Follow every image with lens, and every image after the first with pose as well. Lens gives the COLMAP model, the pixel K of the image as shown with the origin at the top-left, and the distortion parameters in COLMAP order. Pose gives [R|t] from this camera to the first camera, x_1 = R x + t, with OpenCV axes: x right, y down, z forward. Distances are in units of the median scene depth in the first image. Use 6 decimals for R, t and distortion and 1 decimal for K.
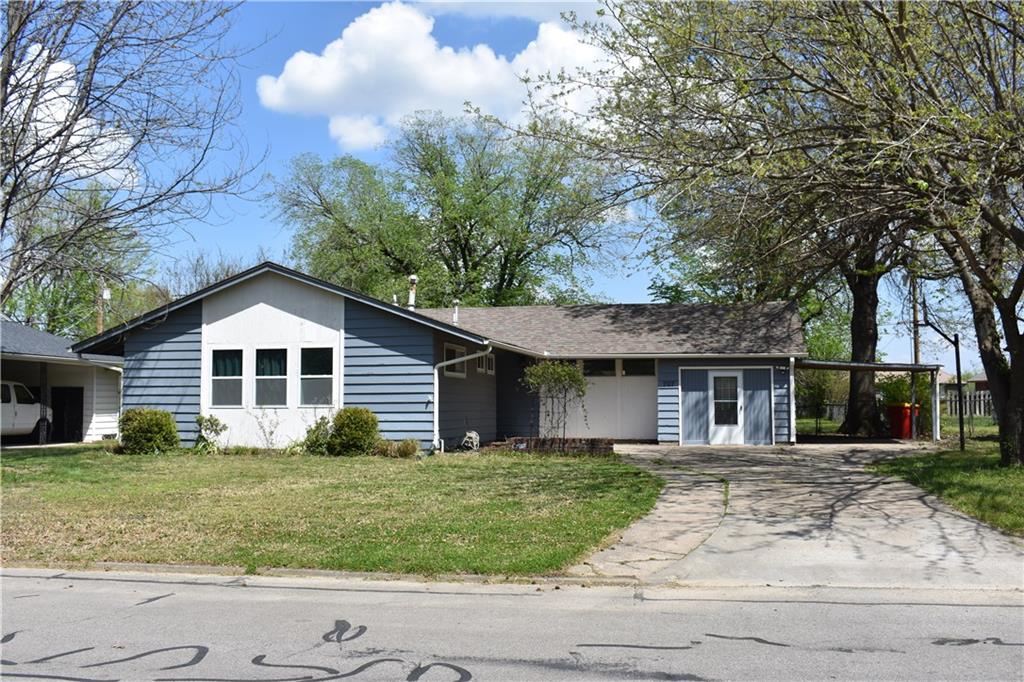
lens RADIAL K [[996.3, 0, 512.0], [0, 996.3, 341.0], [0, 0, 1]] dist [-0.049275, -0.000521]
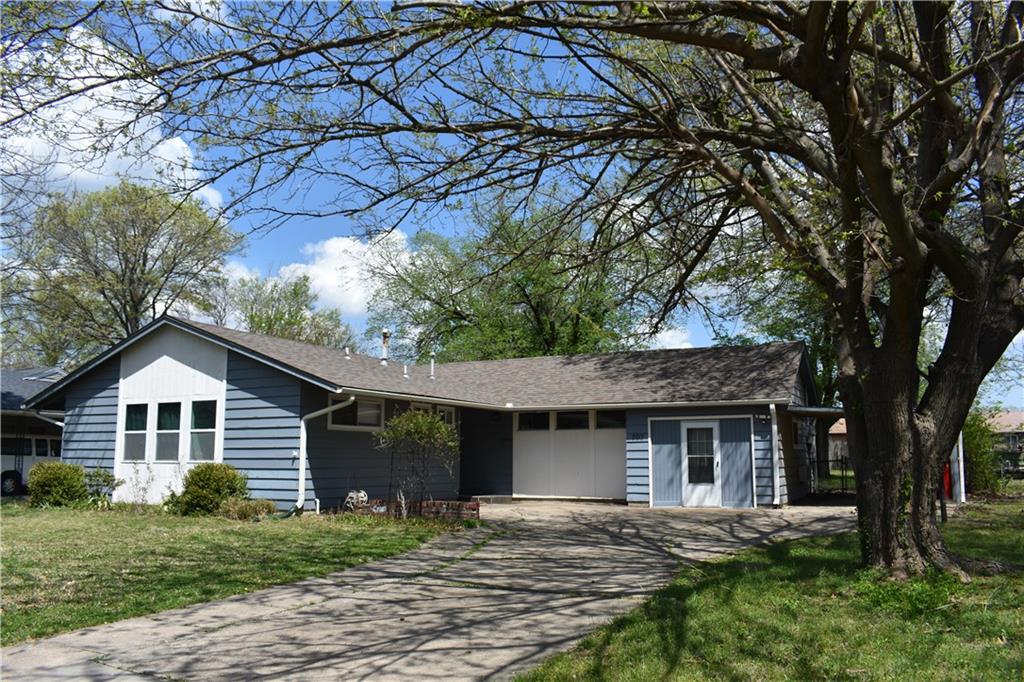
lens RADIAL K [[825.0, 0, 512.0], [0, 825.0, 341.0], [0, 0, 1]] dist [-0.076510, -0.000172]
pose [[0.964575, -0.037569, -0.261120, 0.291006], [0.017501, 0.996740, -0.078758, 0.016409], [0.263228, 0.071398, 0.962088, 0.307588]]
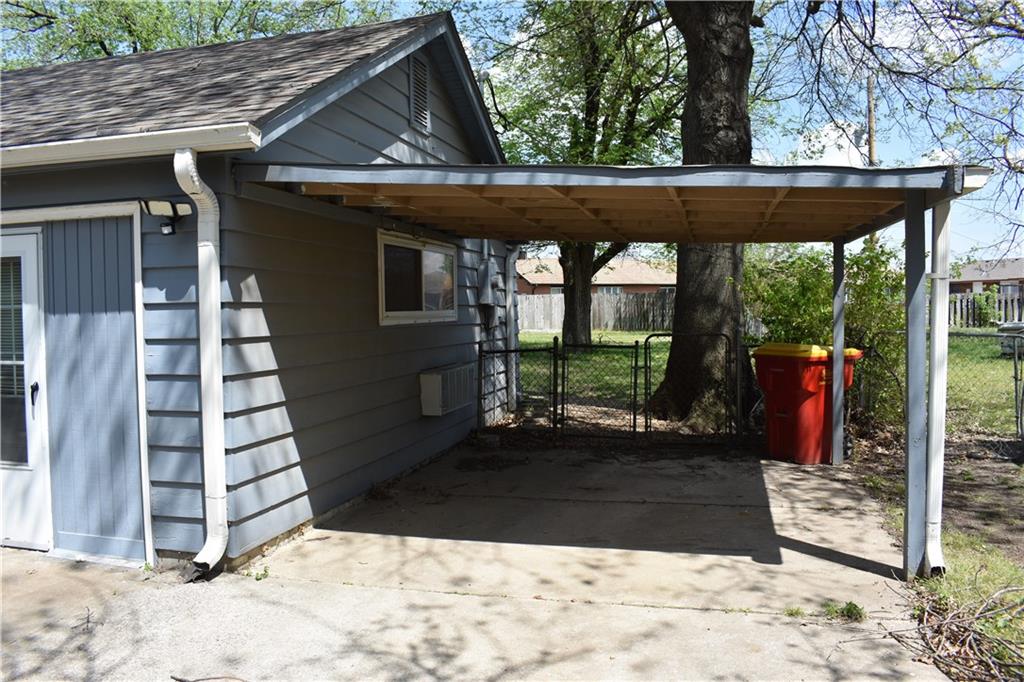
lens RADIAL K [[754.8, 0, 512.0], [0, 754.8, 341.0], [0, 0, 1]] dist [-0.000952, -0.000013]
pose [[0.997479, -0.013674, -0.069632, 0.413535], [0.020439, 0.995036, 0.097389, 0.047759], [0.067955, -0.098567, 0.992808, 0.980261]]
